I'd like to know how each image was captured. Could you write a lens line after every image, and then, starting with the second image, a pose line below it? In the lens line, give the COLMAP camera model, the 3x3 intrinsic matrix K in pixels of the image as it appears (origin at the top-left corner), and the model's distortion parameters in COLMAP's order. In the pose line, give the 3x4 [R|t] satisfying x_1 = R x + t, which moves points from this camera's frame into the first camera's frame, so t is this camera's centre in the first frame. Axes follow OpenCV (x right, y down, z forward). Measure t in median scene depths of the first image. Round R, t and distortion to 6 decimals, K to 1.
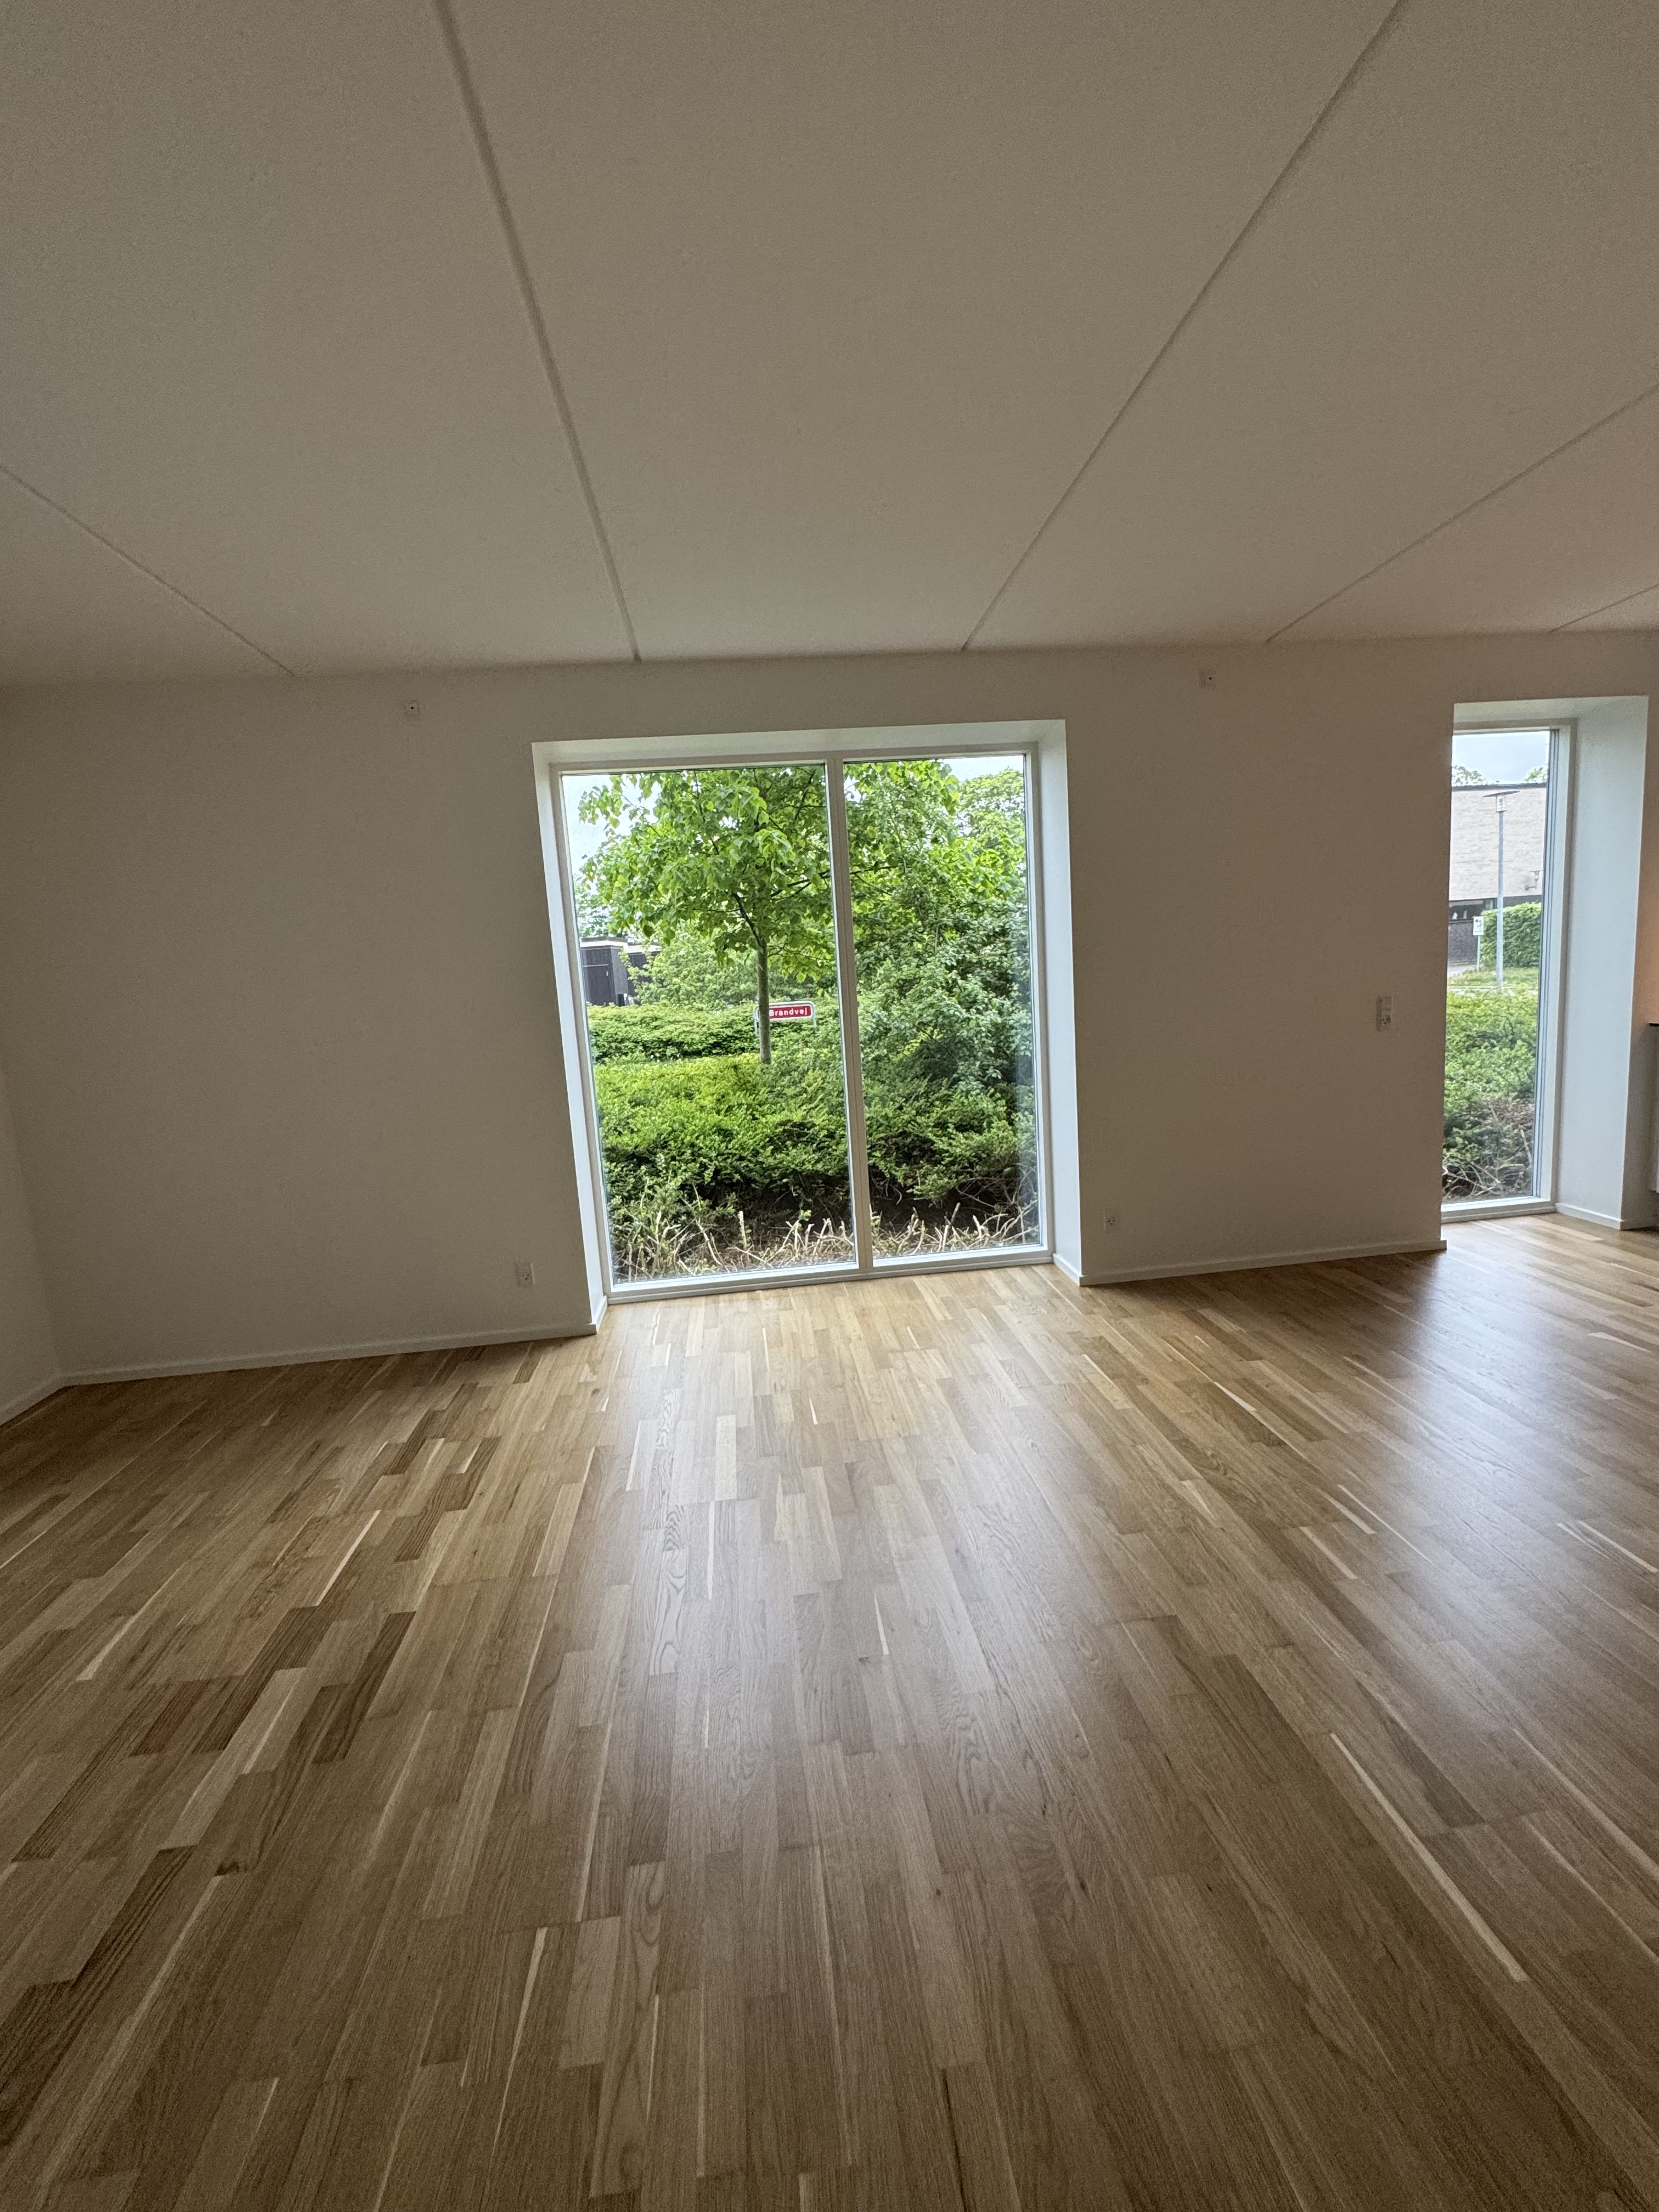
lens RADIAL K [[960.7, 0, 827.7], [0, 960.7, 1085.5], [0, 0, 1]] dist [-0.001968, -0.000045]
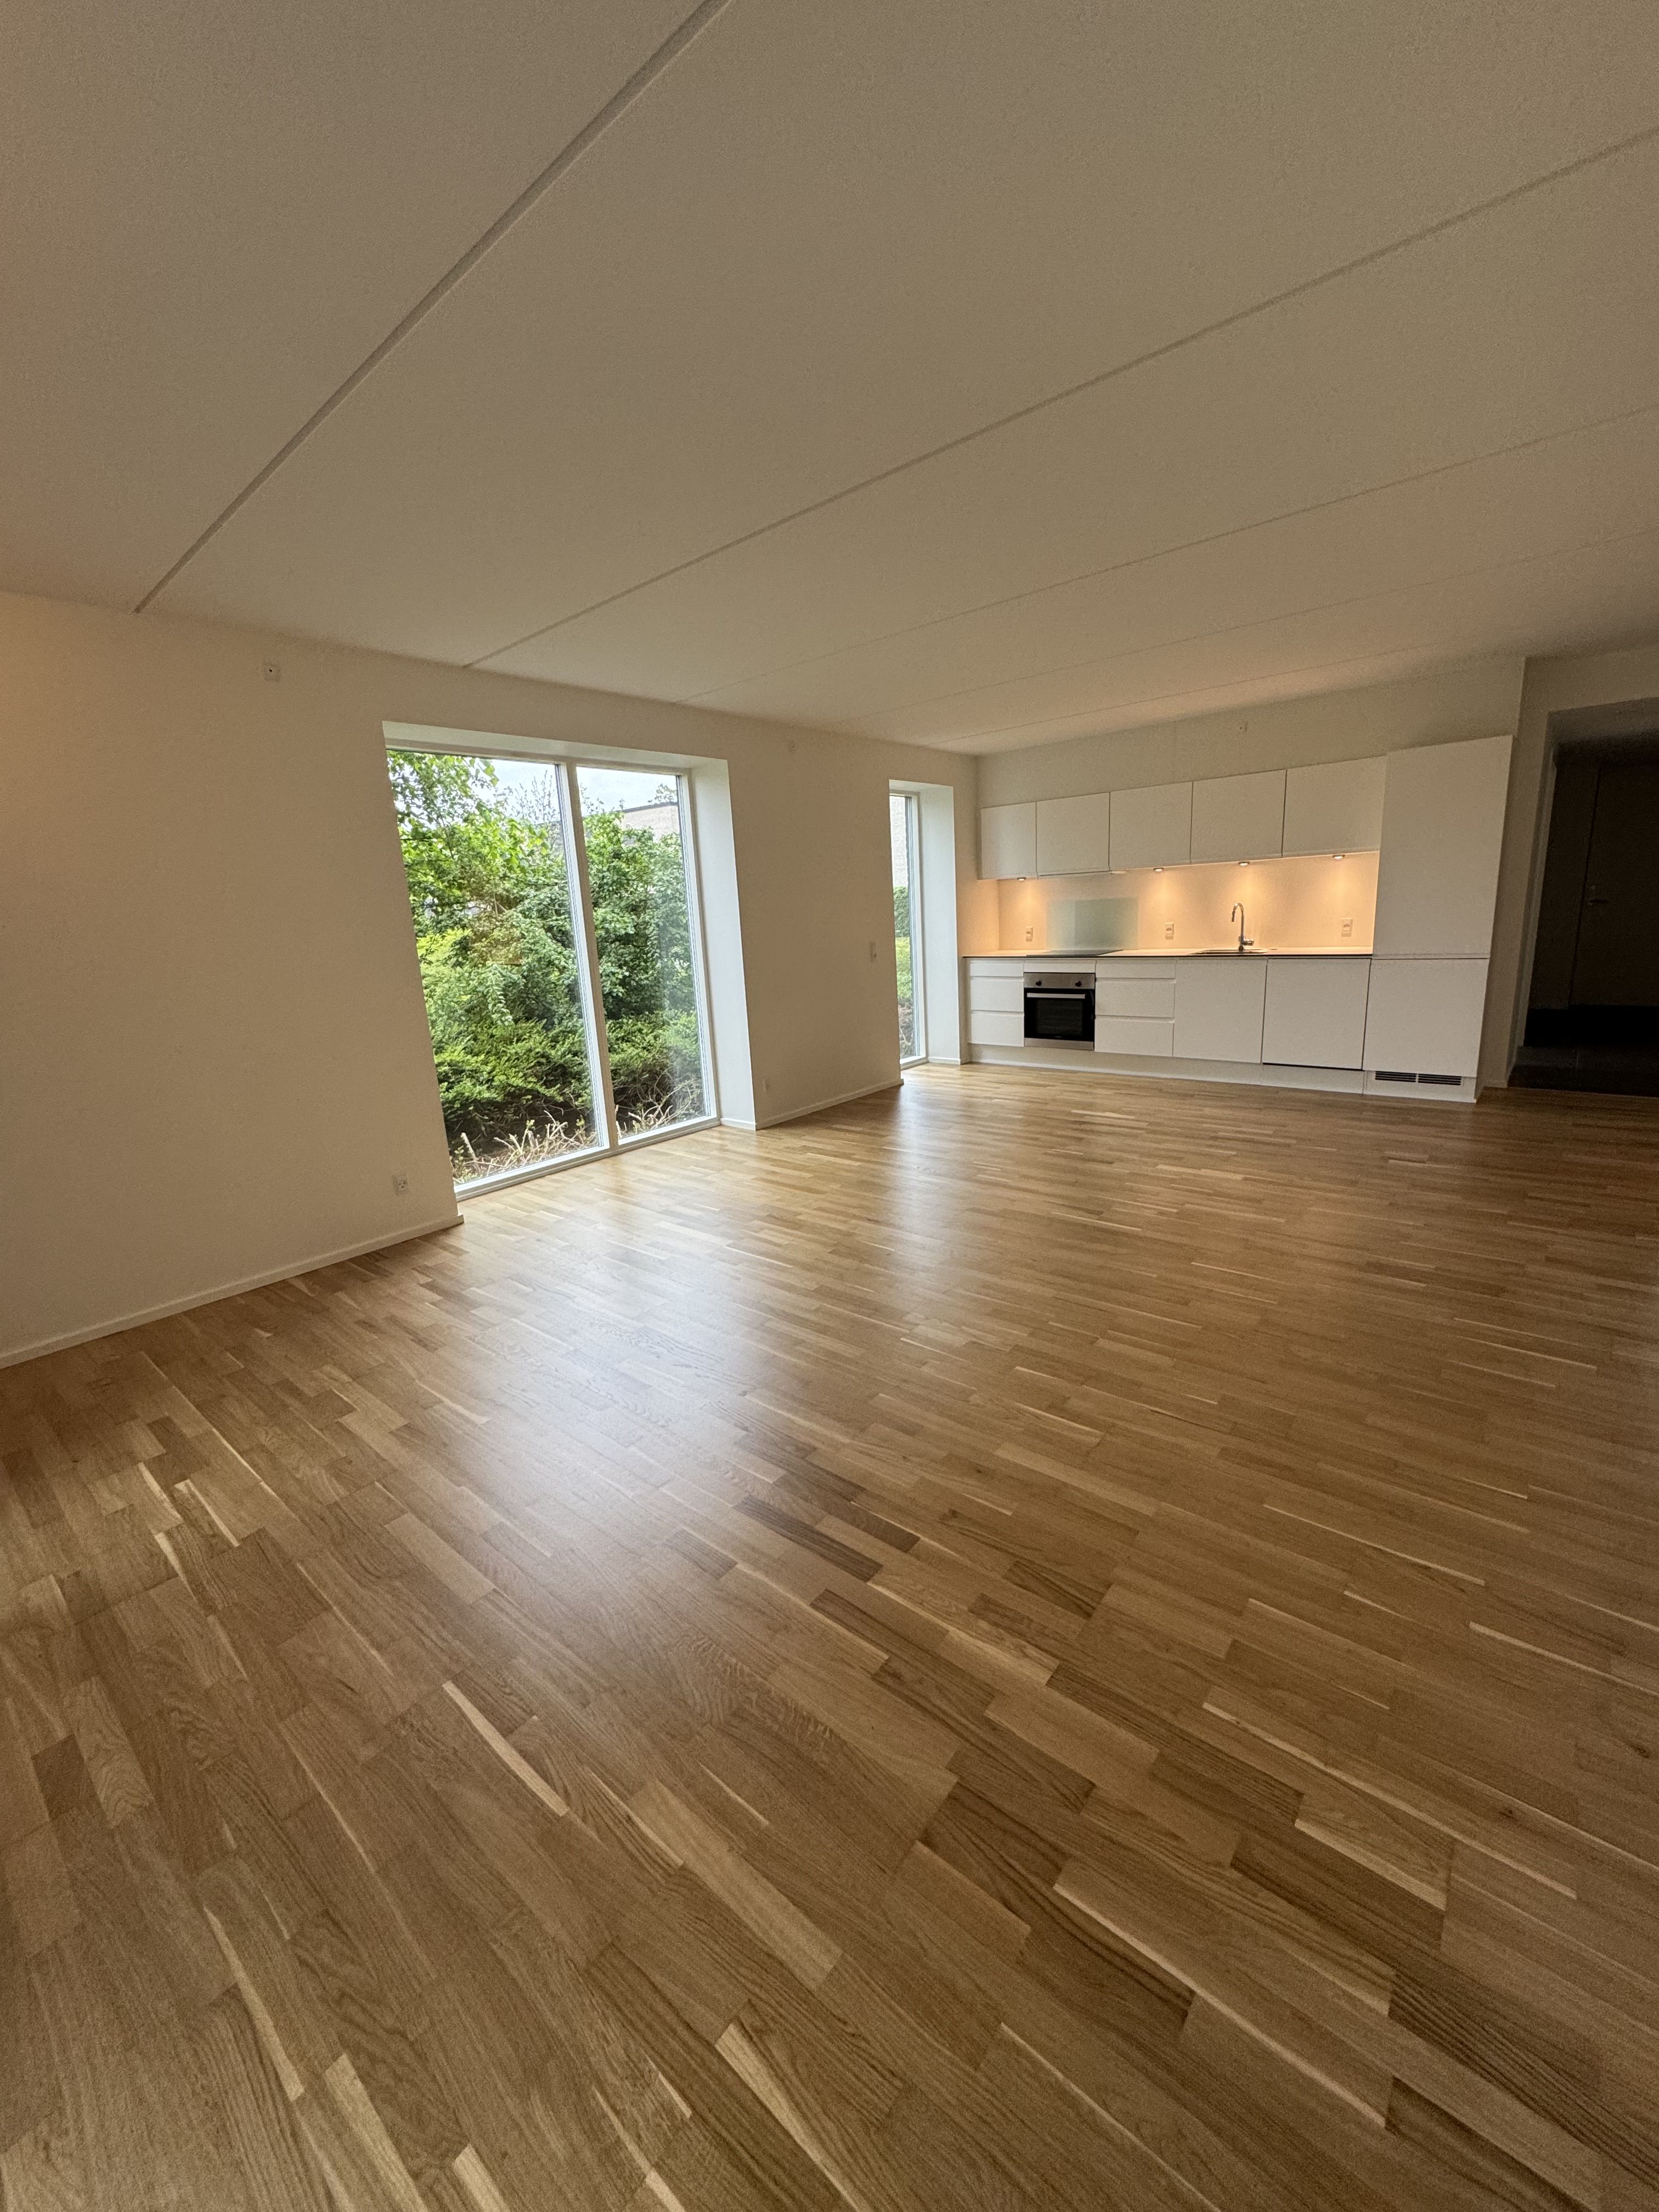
lens RADIAL K [[882.9, 0, 830.0], [0, 882.9, 1122.1], [0, 0, 1]] dist [-0.000278, -0.000020]
pose [[0.722633, -0.140019, 0.676902, -0.644921], [0.088894, 0.989962, 0.109877, 0.048063], [-0.685492, -0.019229, 0.727826, -0.143842]]
